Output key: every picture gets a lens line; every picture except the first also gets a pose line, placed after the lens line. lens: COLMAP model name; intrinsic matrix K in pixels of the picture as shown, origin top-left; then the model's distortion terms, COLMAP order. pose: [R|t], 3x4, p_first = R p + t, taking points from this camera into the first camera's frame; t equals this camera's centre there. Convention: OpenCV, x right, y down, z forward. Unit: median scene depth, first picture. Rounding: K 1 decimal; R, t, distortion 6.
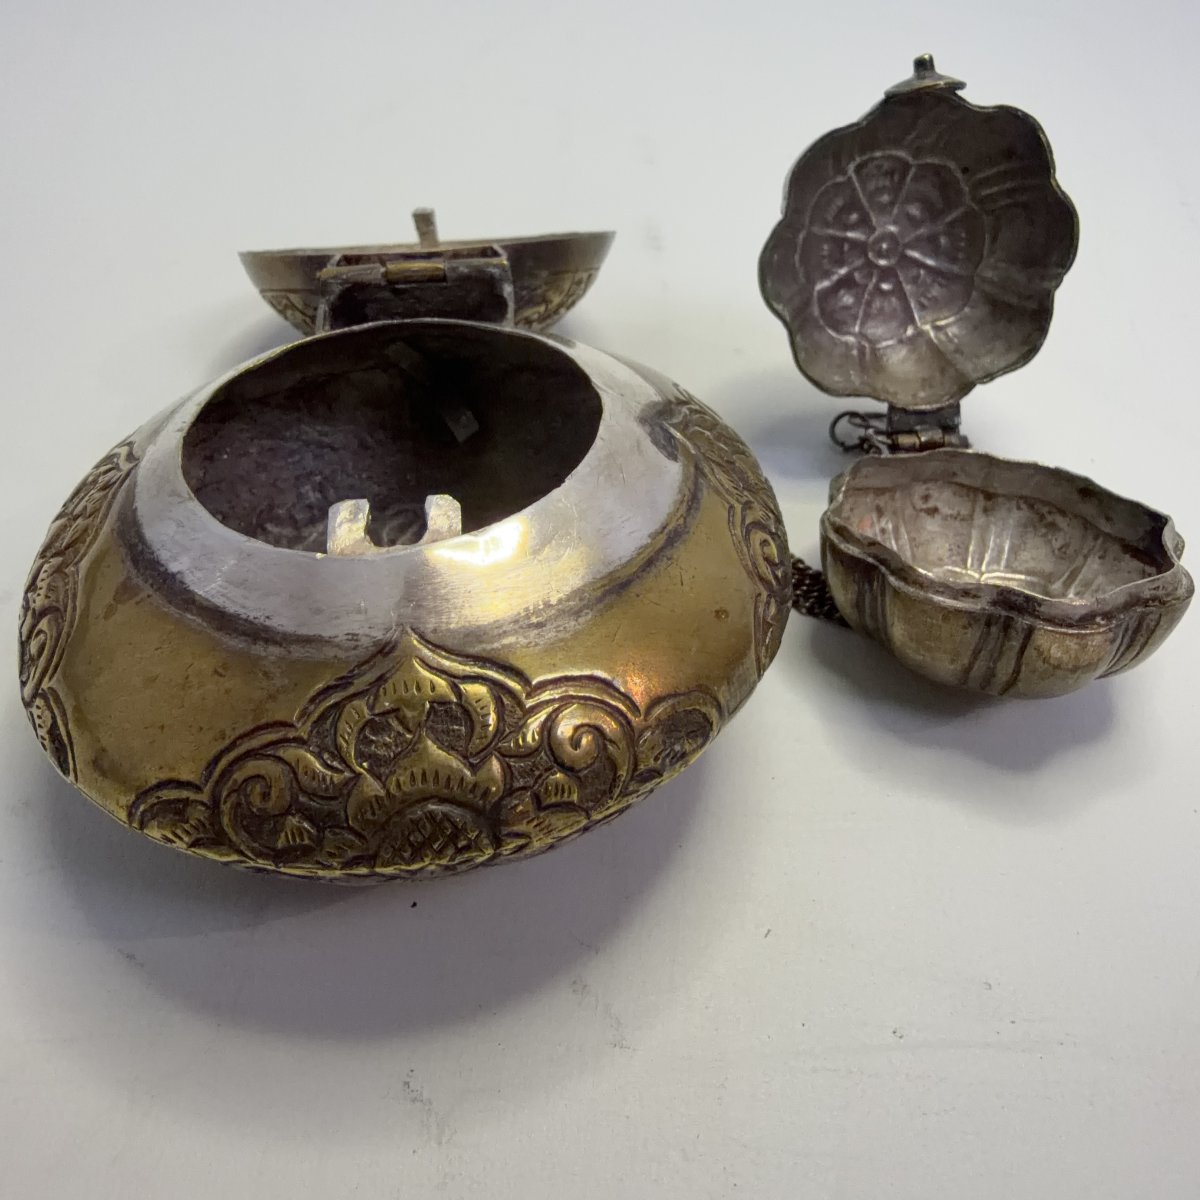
lens RADIAL K [[1473.0, 0, 600.0], [0, 1473.0, 600.0], [0, 0, 1]] dist [0.002187, 0.002016]
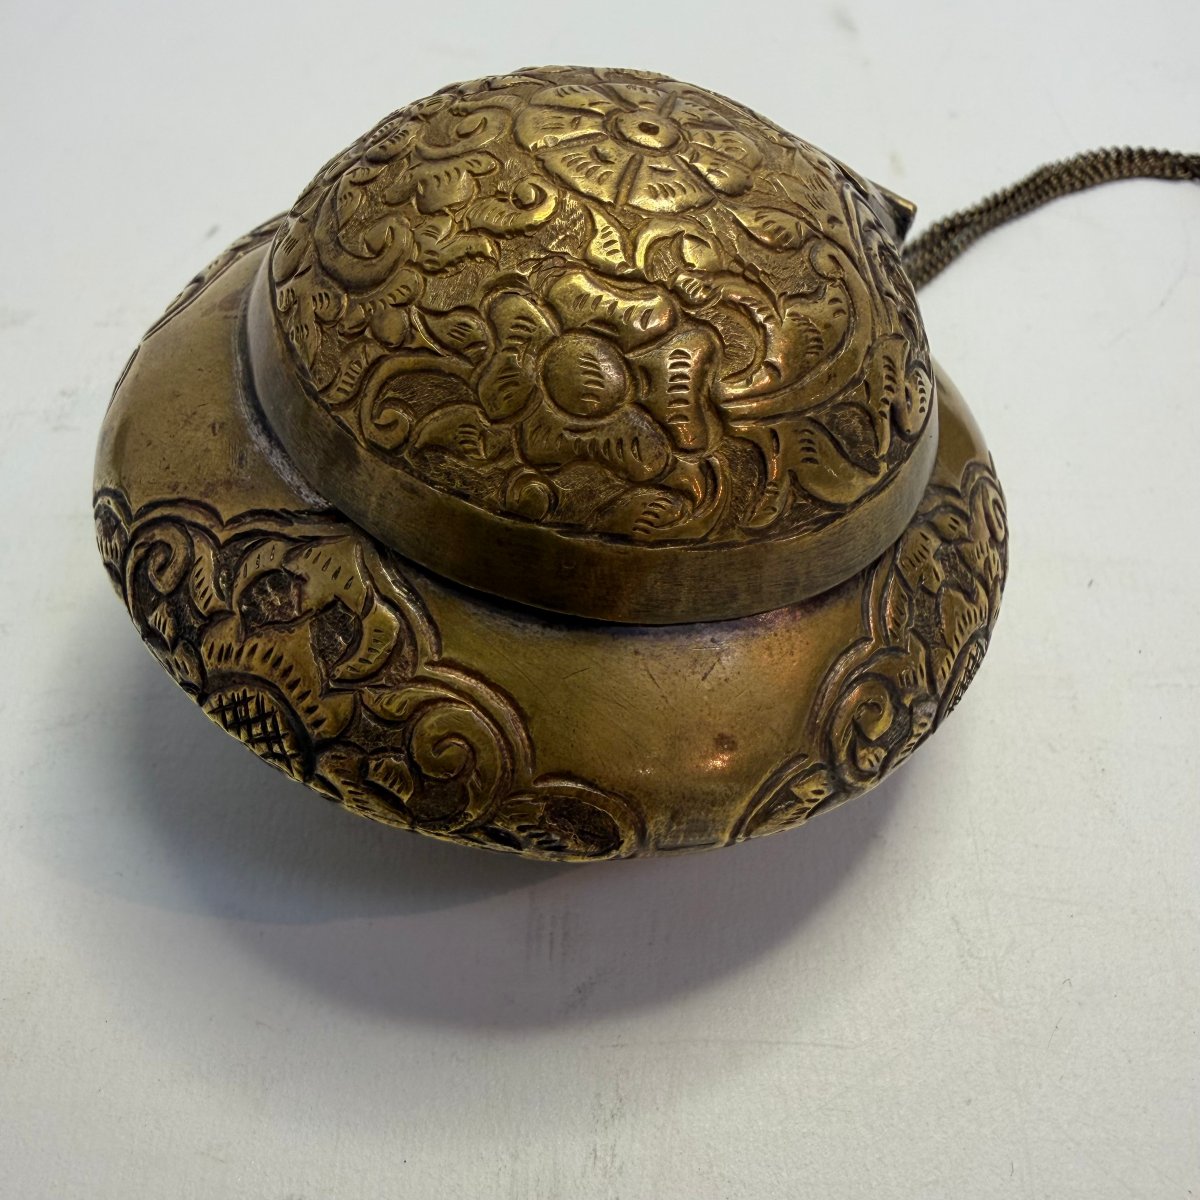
lens RADIAL K [[1473.0, 0, 600.0], [0, 1473.0, 600.0], [0, 0, 1]] dist [0.002187, 0.002016]
pose [[0.678807, 0.600800, -0.422208, 0.280042], [-0.543039, 0.797748, 0.262119, -0.188528], [0.494297, 0.051348, 0.867775, 0.283953]]
